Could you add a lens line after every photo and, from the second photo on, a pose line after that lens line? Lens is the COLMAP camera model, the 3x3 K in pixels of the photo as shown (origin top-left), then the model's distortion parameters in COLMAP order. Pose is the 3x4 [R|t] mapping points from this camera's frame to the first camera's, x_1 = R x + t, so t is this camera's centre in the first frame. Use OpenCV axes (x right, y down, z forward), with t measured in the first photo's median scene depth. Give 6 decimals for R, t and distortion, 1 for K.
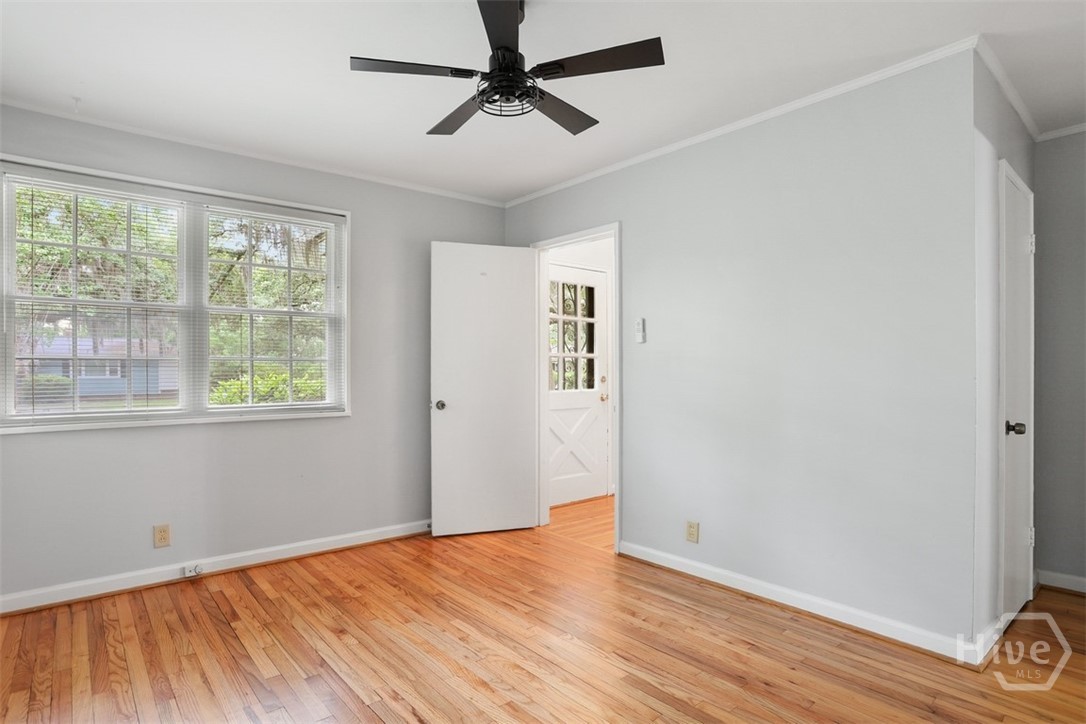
lens RADIAL K [[530.0, 0, 589.6], [0, 530.0, 369.2], [0, 0, 1]] dist [-0.001562, -0.000107]
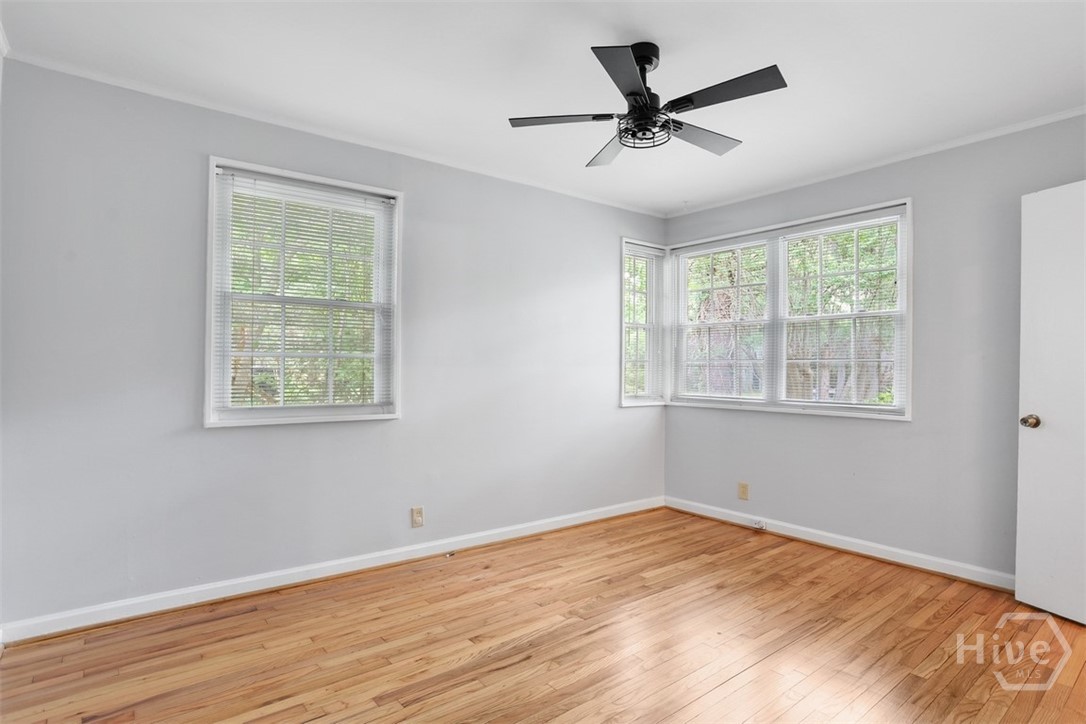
lens RADIAL K [[563.3, 0, 529.3], [0, 563.3, 360.3], [0, 0, 1]] dist [-0.076721, 0.041428]
pose [[-0.008729, -0.012038, -0.999889, 0.627065], [-0.009684, 0.999882, -0.011953, 0.001379], [0.999915, 0.009579, -0.008844, 0.456263]]
